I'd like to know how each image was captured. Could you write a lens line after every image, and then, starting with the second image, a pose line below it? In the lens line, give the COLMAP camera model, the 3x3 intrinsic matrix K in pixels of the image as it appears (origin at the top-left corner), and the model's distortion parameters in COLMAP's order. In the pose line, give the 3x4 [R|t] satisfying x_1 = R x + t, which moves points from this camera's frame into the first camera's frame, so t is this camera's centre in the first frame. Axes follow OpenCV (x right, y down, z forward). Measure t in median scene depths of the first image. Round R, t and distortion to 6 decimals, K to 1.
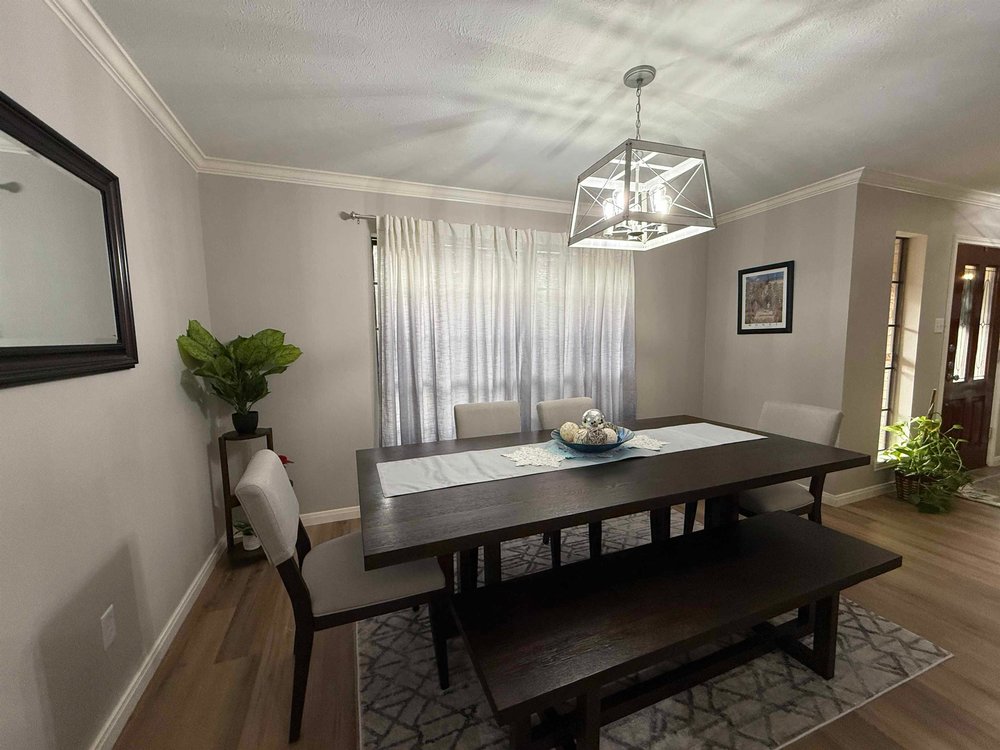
lens RADIAL K [[398.5, 0, 496.1], [0, 398.5, 375.7], [0, 0, 1]] dist [-0.000568, 0.000352]
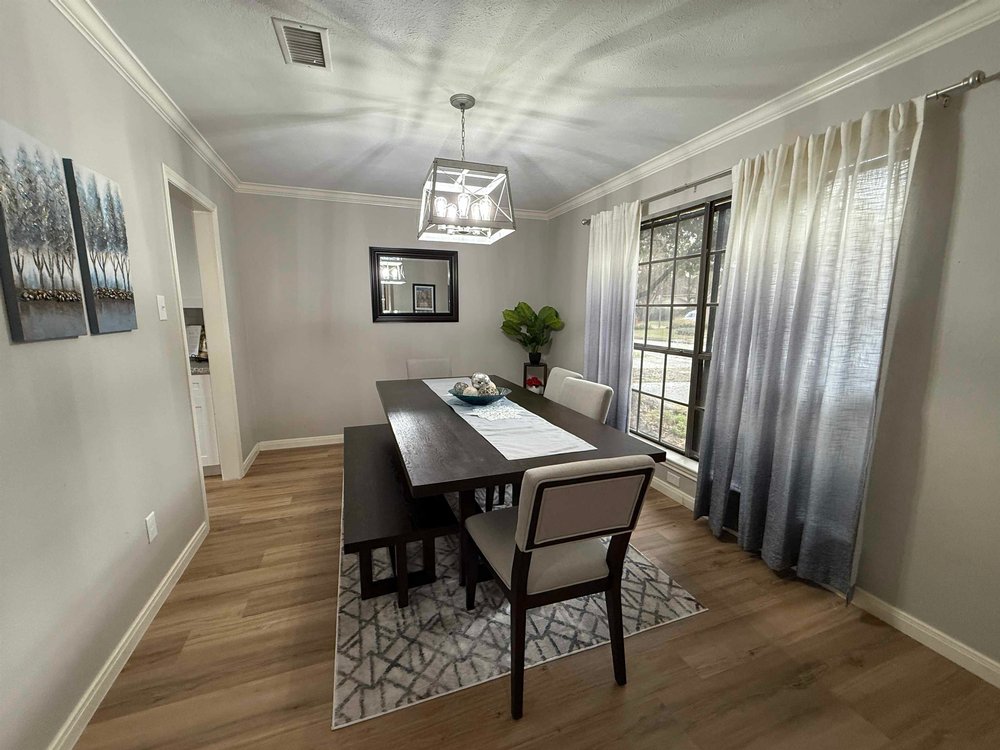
lens RADIAL K [[398.5, 0, 496.1], [0, 398.5, 375.7], [0, 0, 1]] dist [-0.000568, 0.000352]
pose [[-0.010904, 0.181164, -0.983392, 1.596984], [-0.098965, 0.978427, 0.181347, -0.154954], [0.995031, 0.099299, 0.007260, 1.103536]]
